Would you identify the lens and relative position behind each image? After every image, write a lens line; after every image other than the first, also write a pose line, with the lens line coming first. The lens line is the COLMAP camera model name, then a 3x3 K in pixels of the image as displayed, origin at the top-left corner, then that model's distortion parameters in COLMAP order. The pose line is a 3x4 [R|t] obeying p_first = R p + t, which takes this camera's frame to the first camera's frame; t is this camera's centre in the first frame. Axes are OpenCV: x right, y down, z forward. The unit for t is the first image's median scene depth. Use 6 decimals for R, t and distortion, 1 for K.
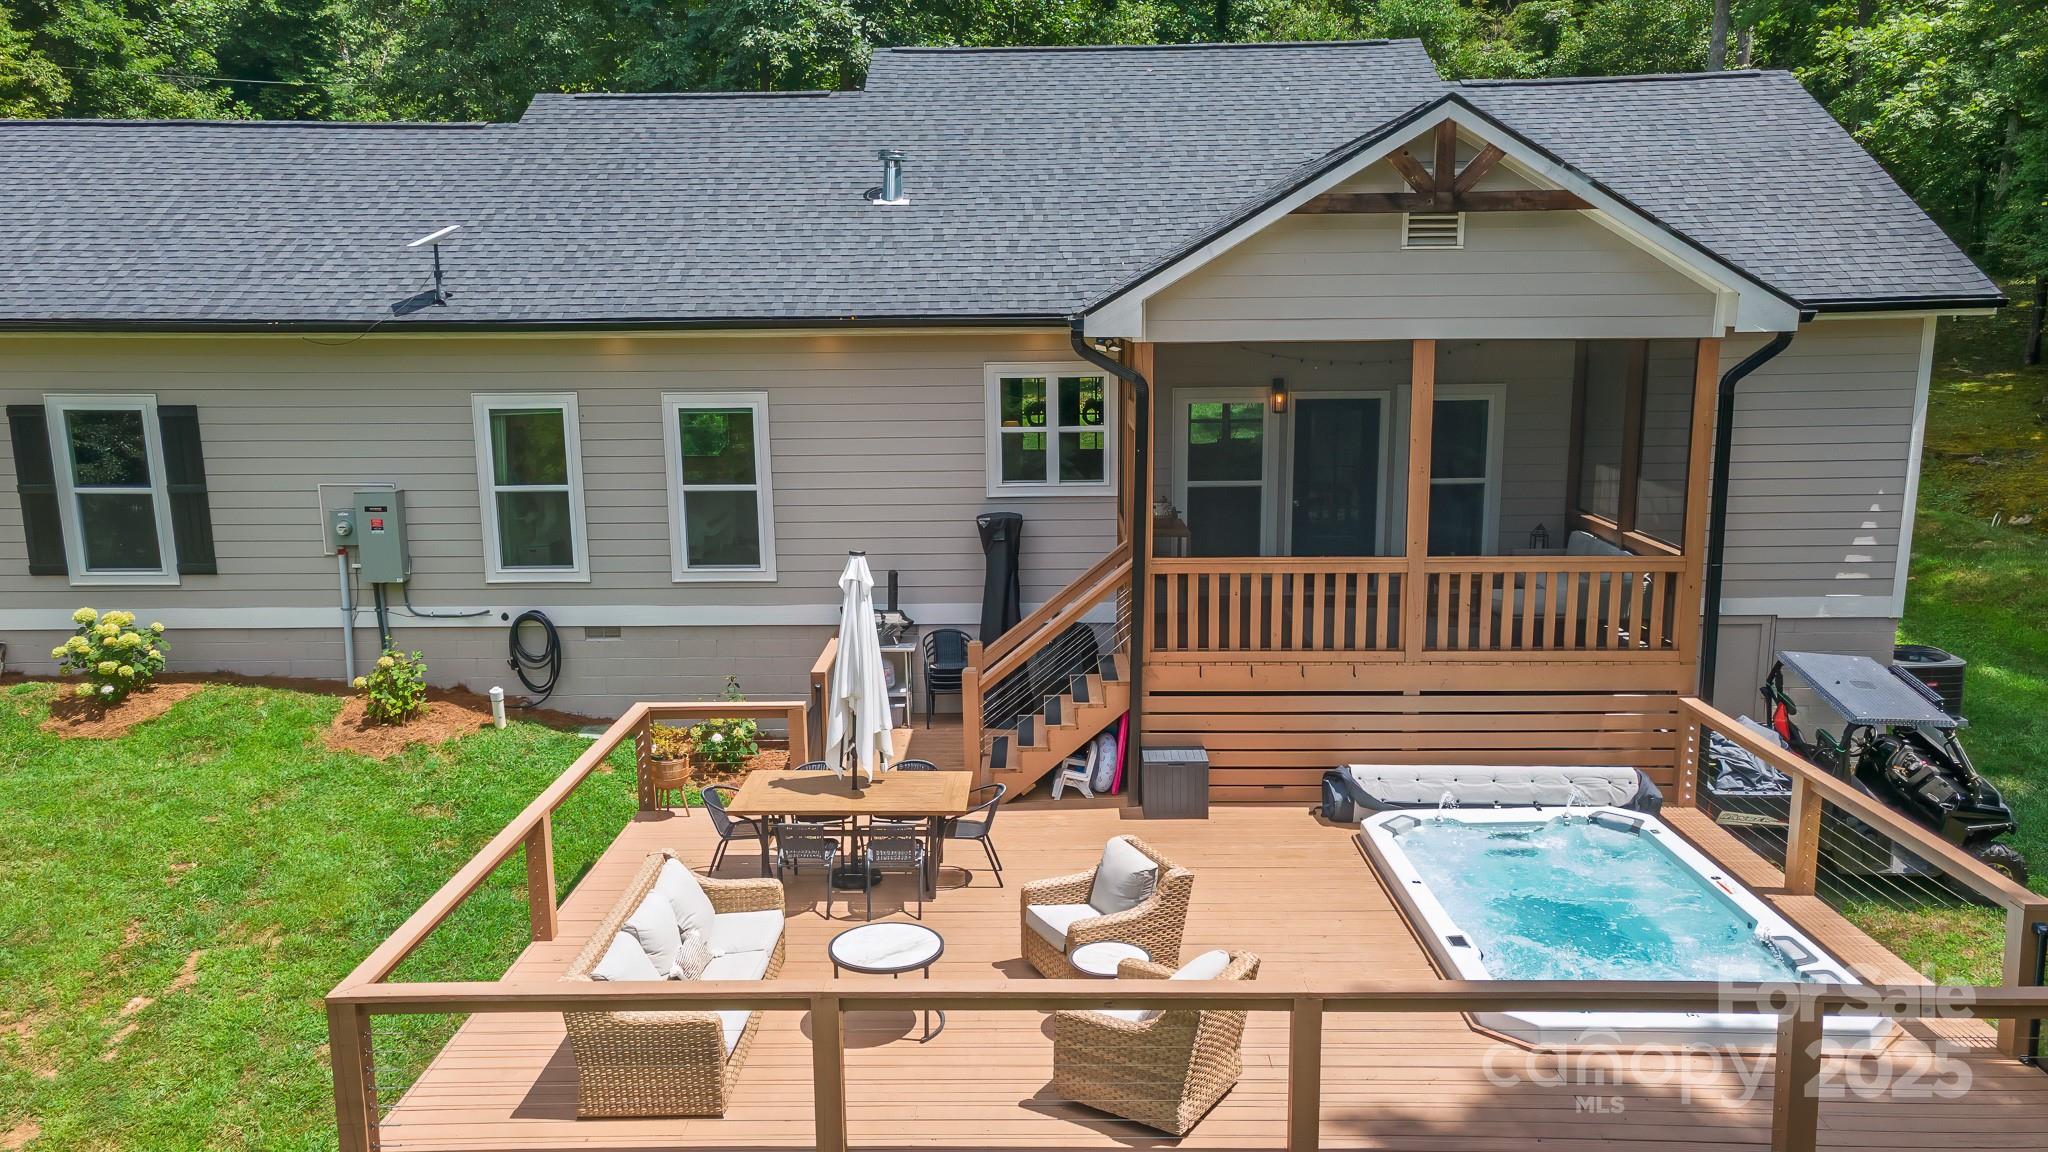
lens RADIAL K [[1417.5, 0, 1024.0], [0, 1417.5, 576.0], [0, 0, 1]] dist [0.043153, 0.047879]
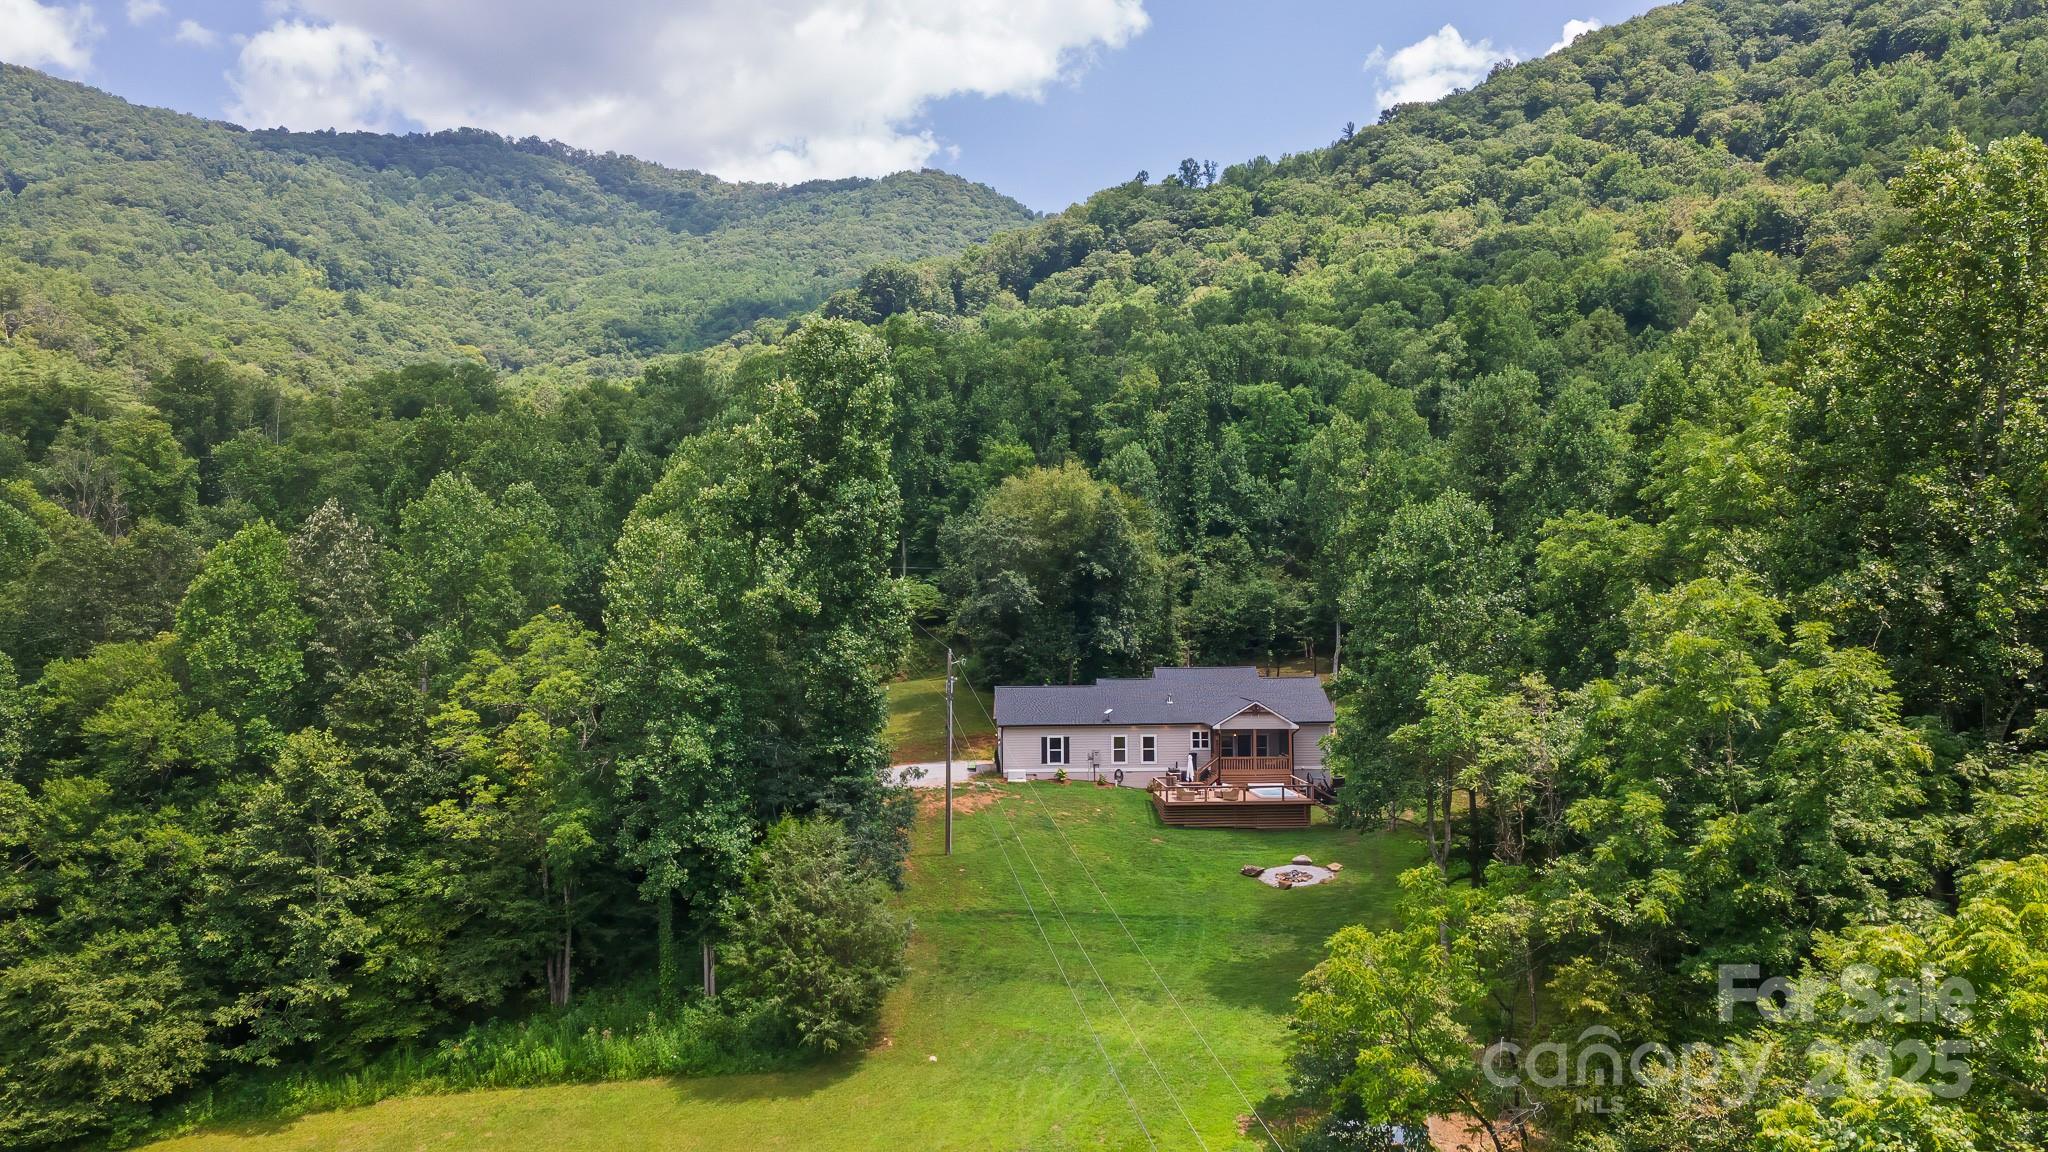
lens RADIAL K [[1417.5, 0, 1024.0], [0, 1417.5, 576.0], [0, 0, 1]] dist [0.043153, 0.047879]
pose [[0.995720, 0.008491, 0.092029, -1.462290], [0.010467, 0.979003, -0.203577, 0.502654], [-0.091825, 0.203669, 0.974724, -5.710092]]
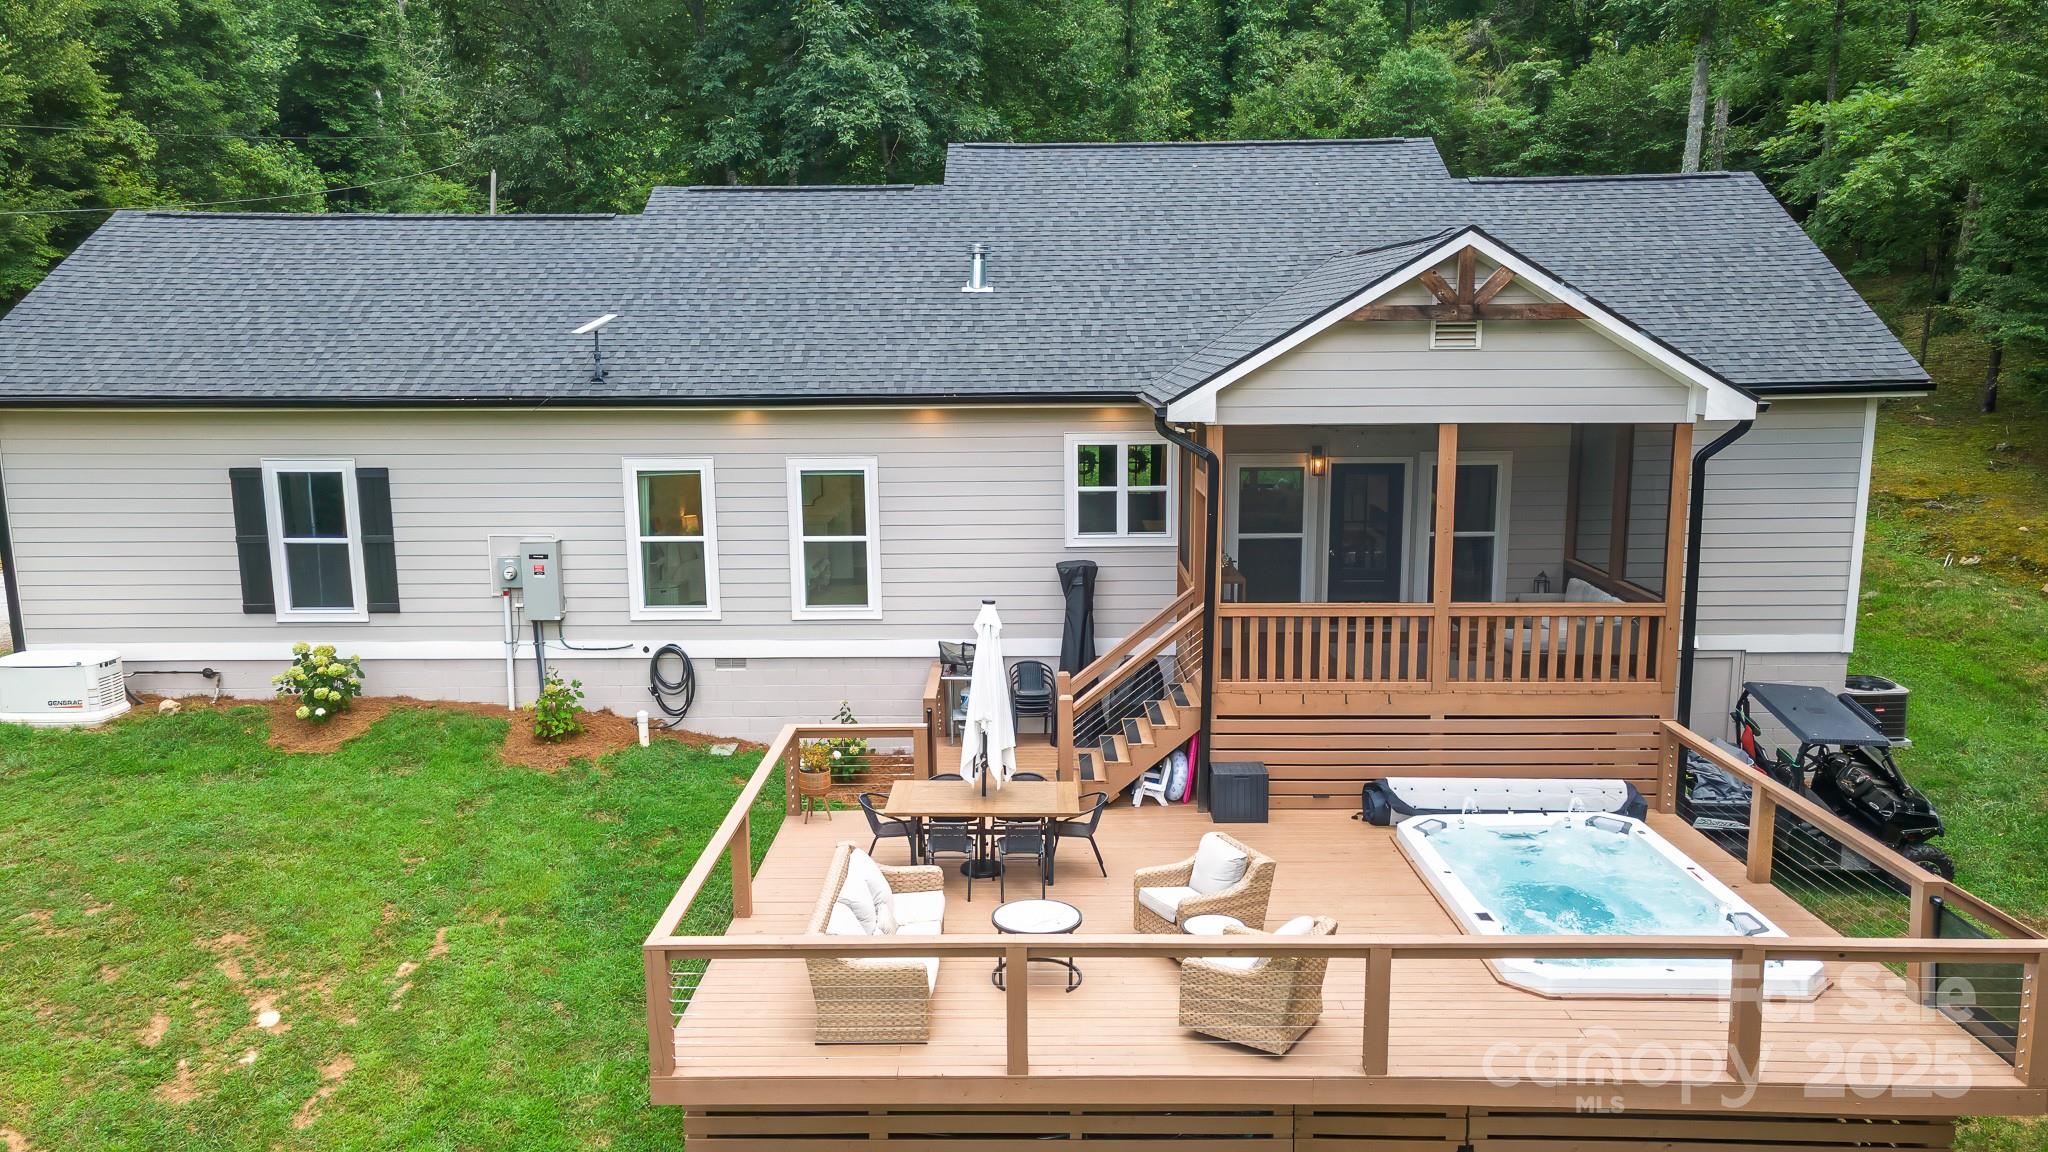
lens RADIAL K [[1417.5, 0, 1024.0], [0, 1417.5, 576.0], [0, 0, 1]] dist [0.043153, 0.047879]
pose [[0.999979, 0.001651, 0.006237, -0.071268], [-0.001560, 0.999894, -0.014485, -0.015908], [-0.006260, 0.014475, 0.999876, -0.167749]]
